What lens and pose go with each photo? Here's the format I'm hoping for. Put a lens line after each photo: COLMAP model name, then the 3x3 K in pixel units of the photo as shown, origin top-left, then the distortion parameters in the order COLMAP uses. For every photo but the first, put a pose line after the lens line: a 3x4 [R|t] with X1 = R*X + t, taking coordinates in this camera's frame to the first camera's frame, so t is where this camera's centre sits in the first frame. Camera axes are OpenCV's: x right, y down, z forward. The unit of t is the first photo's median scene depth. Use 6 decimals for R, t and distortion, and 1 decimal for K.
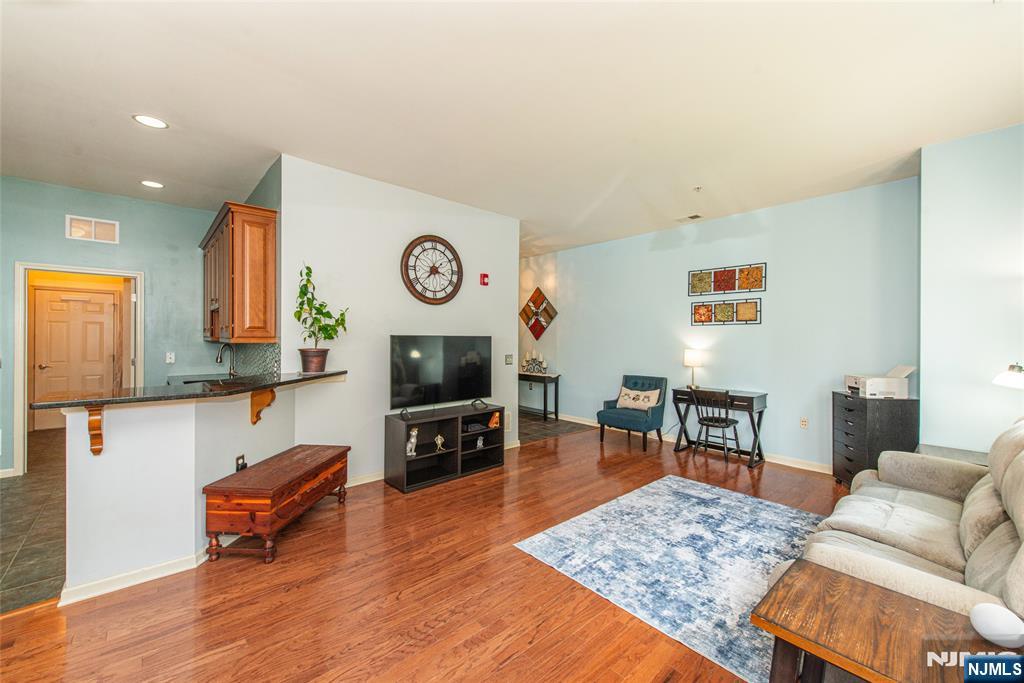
lens RADIAL K [[399.8, 0, 510.4], [0, 399.8, 337.5], [0, 0, 1]] dist [0.008418, -0.003411]
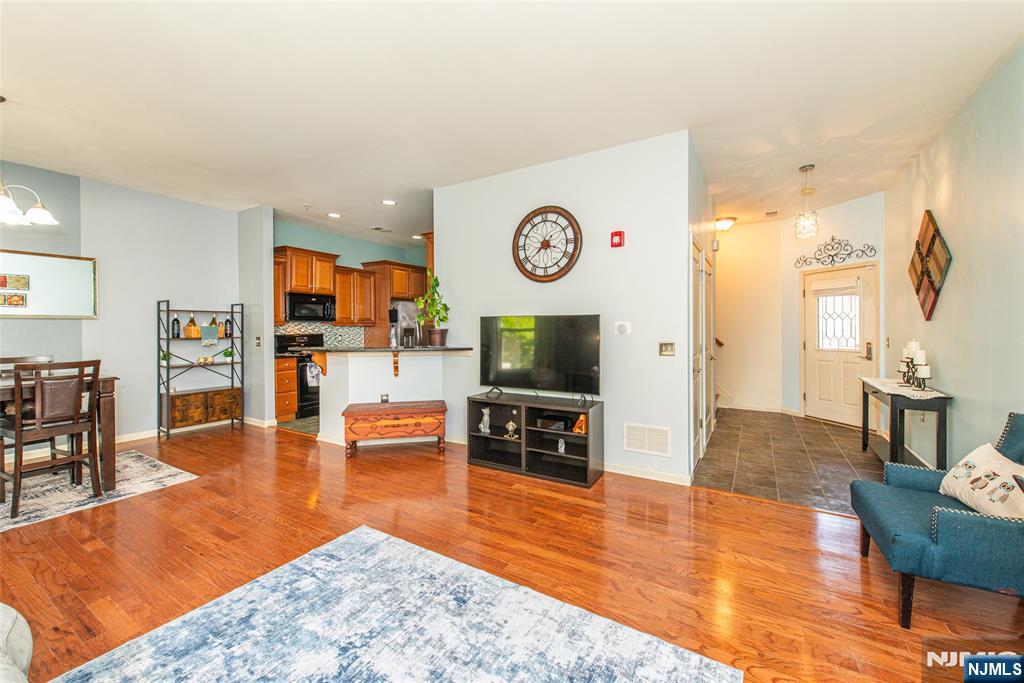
lens RADIAL K [[399.8, 0, 512.7], [0, 399.8, 320.8], [0, 0, 1]] dist [0.008418, -0.003411]
pose [[0.295810, -0.029215, -0.954800, 0.772958], [0.005260, 0.999567, -0.028955, 0.038894], [0.955232, 0.003543, 0.295836, 0.773671]]
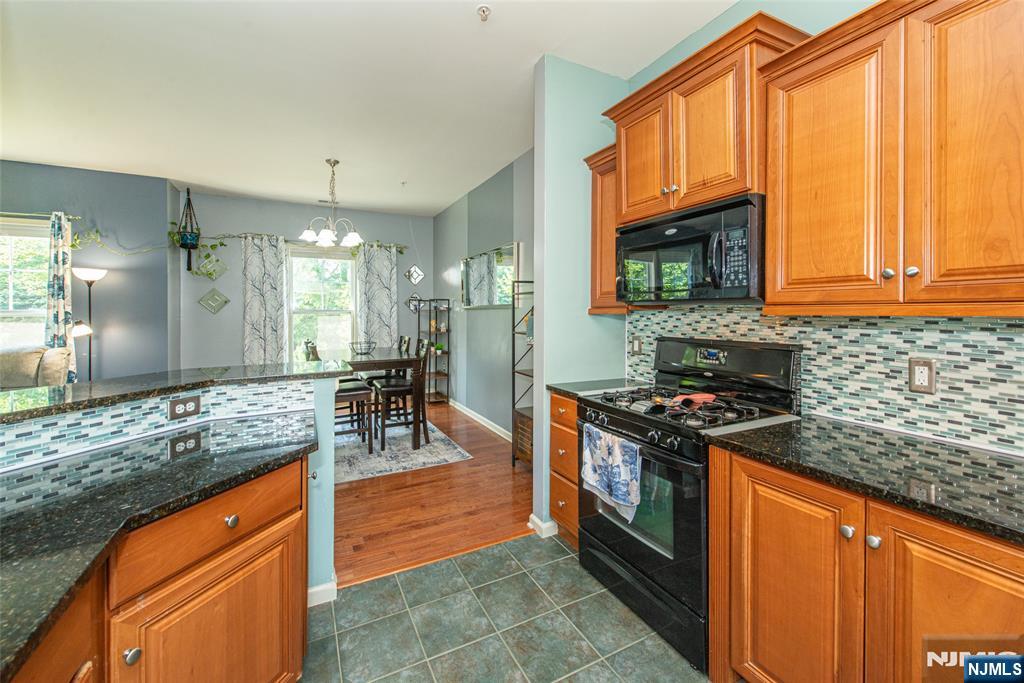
lens RADIAL K [[399.8, 0, 502.8], [0, 399.8, 308.6], [0, 0, 1]] dist [0.008418, -0.003411]
pose [[-0.965616, -0.002012, 0.259966, -0.975335], [-0.002436, 0.999996, -0.001308, -0.002007], [-0.259962, -0.001896, -0.965617, 1.016743]]
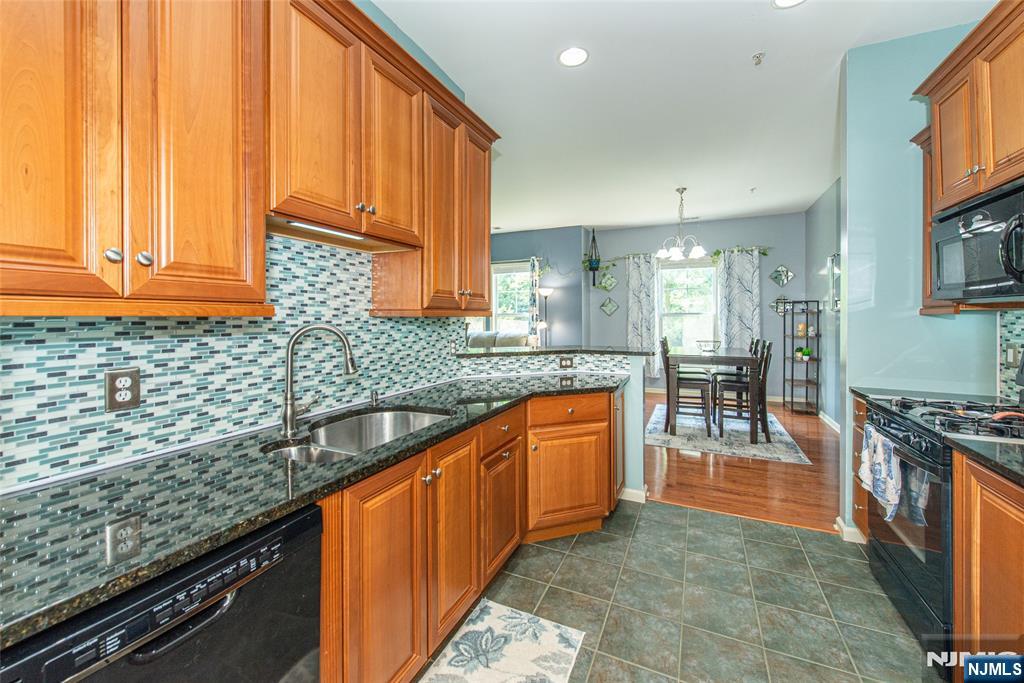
lens RADIAL K [[399.8, 0, 522.0], [0, 399.8, 313.7], [0, 0, 1]] dist [0.008418, -0.003411]
pose [[-0.411559, -0.000710, 0.911383, -1.223209], [0.001691, 0.999997, 0.001542, 0.002137], [-0.911382, 0.002176, -0.411556, 1.101468]]
